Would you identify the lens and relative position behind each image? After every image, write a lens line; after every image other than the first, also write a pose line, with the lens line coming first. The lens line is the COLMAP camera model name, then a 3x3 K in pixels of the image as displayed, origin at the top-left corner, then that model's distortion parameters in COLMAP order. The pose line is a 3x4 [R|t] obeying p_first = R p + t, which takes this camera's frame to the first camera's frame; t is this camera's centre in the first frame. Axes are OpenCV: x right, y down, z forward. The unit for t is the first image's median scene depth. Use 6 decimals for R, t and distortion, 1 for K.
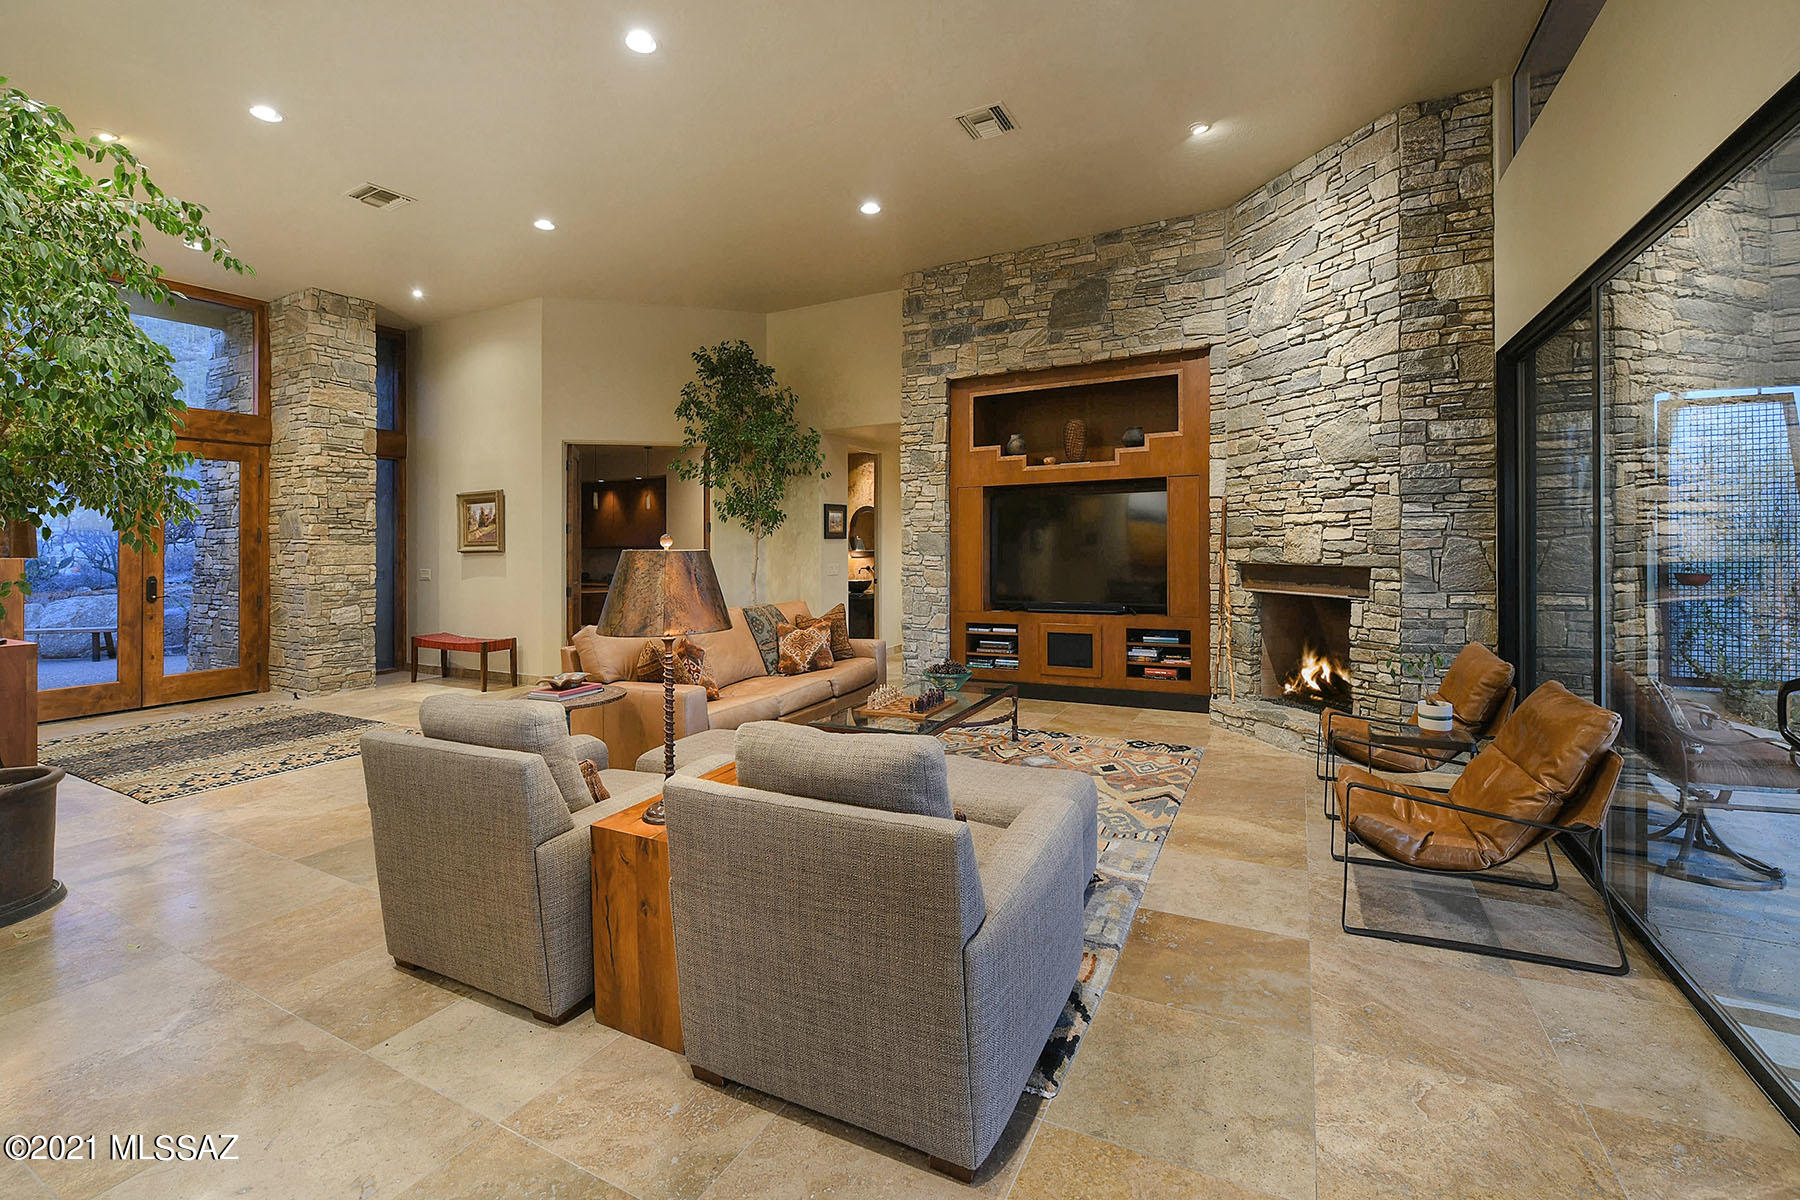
lens RADIAL K [[763.6, 0, 914.2], [0, 763.6, 551.4], [0, 0, 1]] dist [-0.014209, -0.003528]
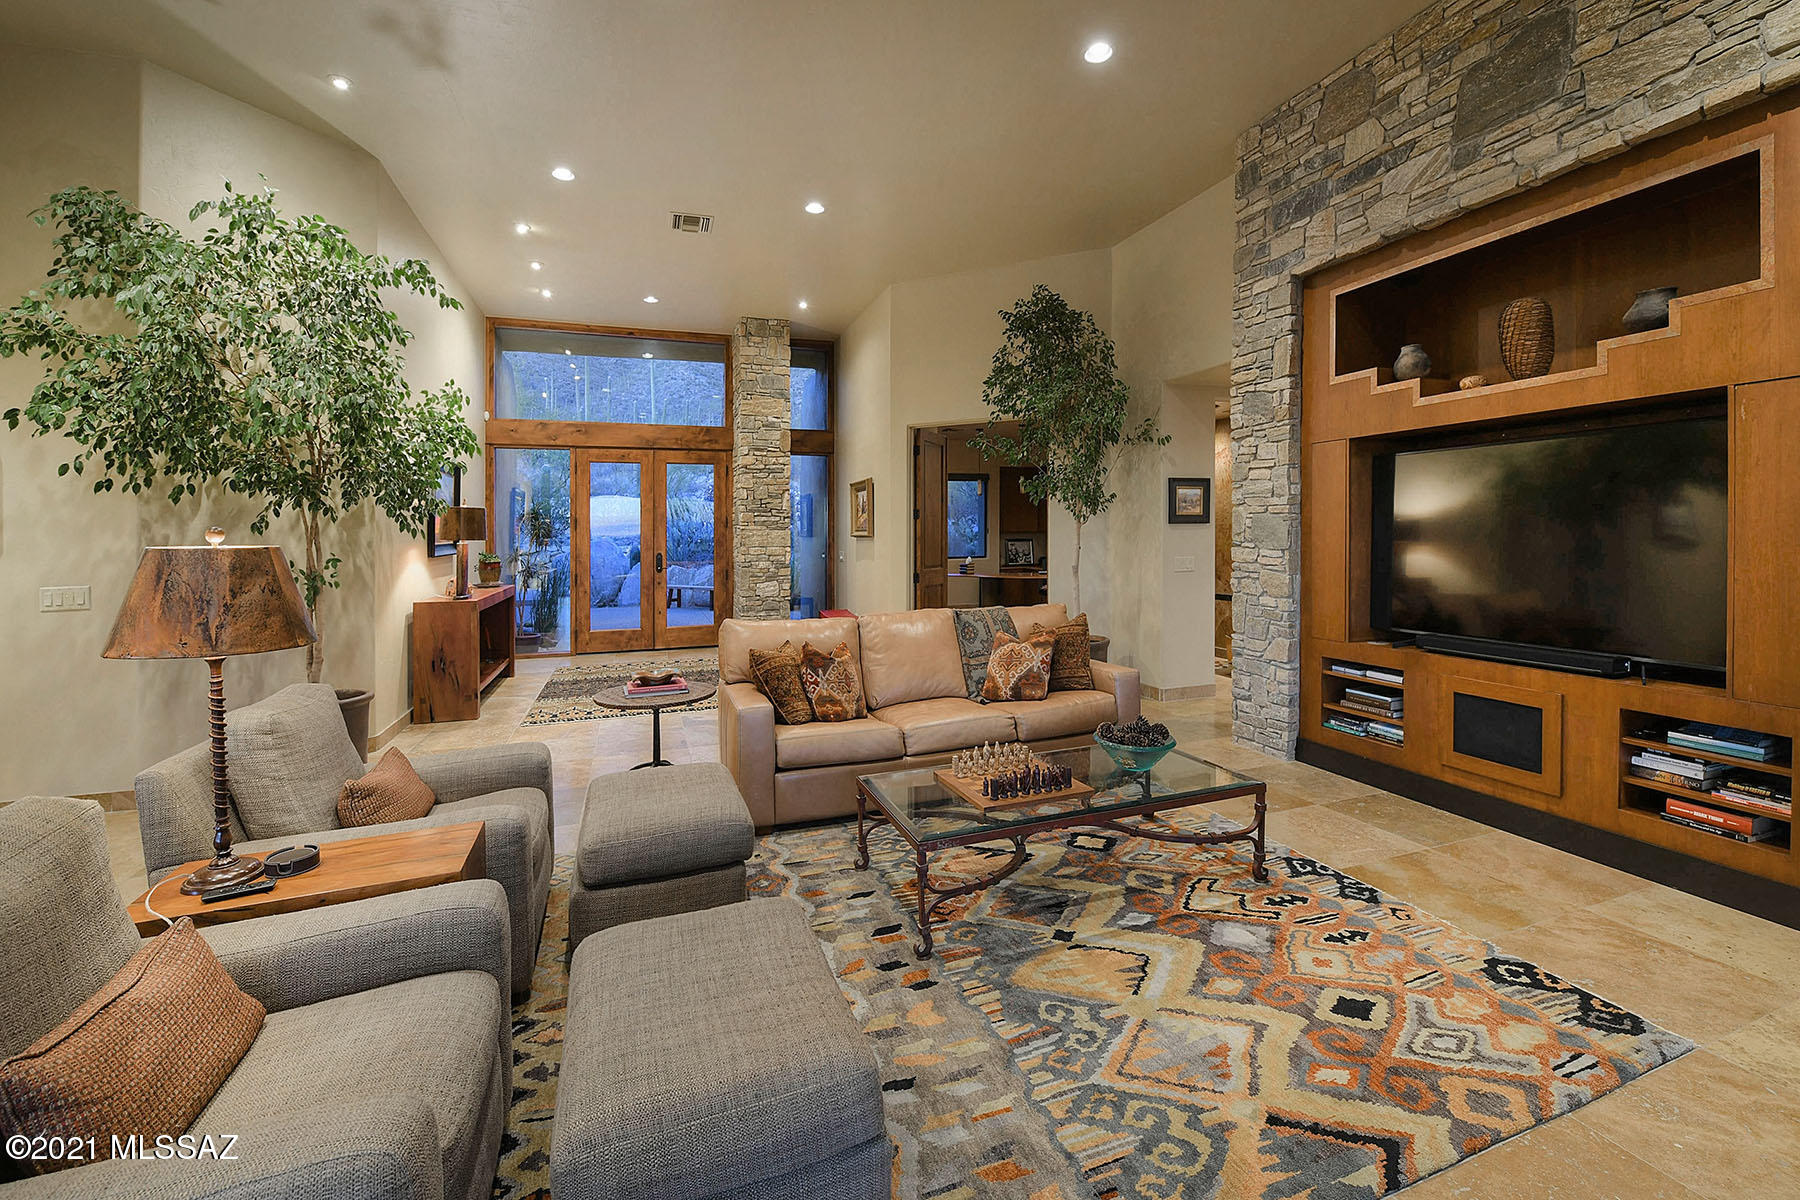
lens RADIAL K [[763.6, 0, 896.3], [0, 763.6, 539.8], [0, 0, 1]] dist [-0.014209, -0.003528]
pose [[0.728860, 0.011893, -0.684559, 0.267774], [-0.007195, 0.999927, 0.009712, -0.007732], [0.684625, -0.002153, 0.728892, 0.336484]]
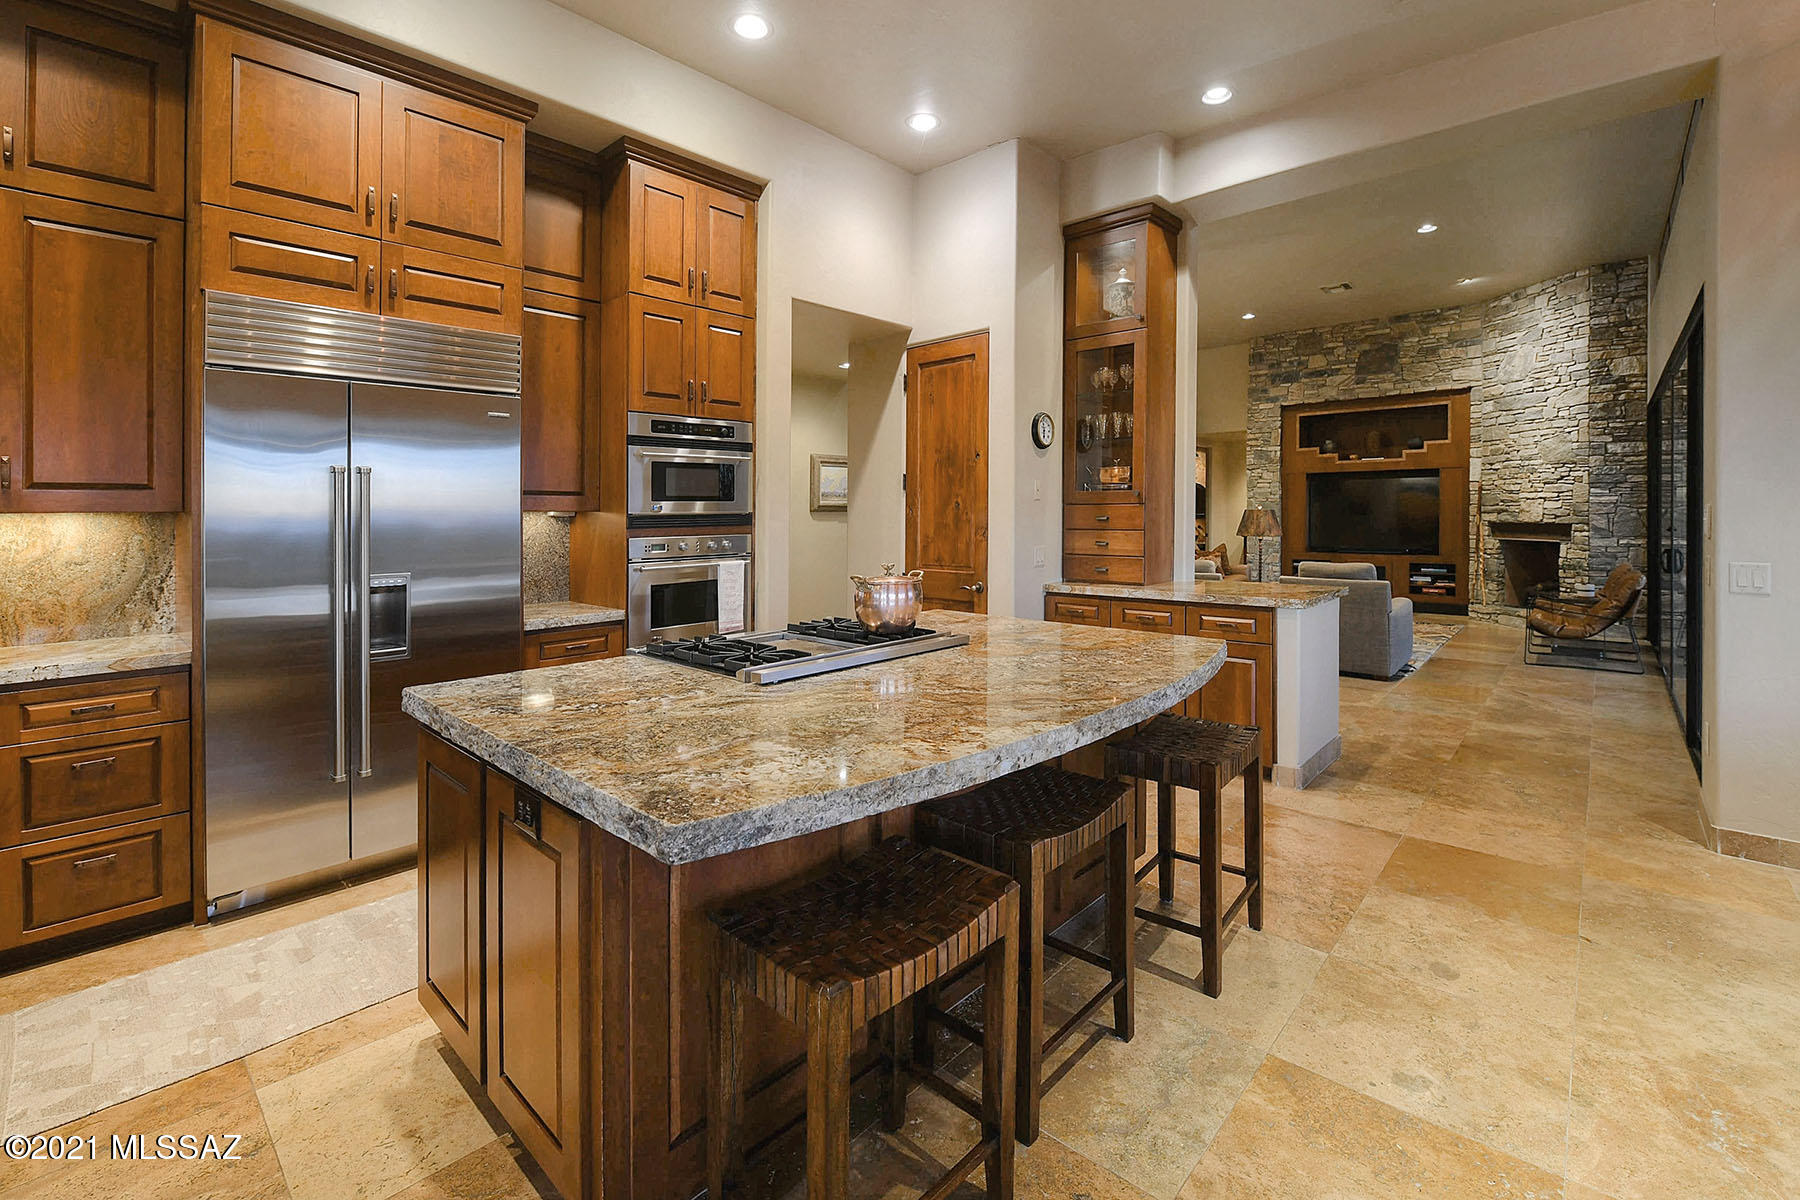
lens RADIAL K [[763.6, 0, 916.3], [0, 763.6, 521.2], [0, 0, 1]] dist [-0.014209, -0.003528]
pose [[0.963474, 0.007236, -0.267705, -0.290826], [-0.005745, 0.999963, 0.006355, 0.009311], [0.267741, -0.004585, 0.963480, -0.801670]]
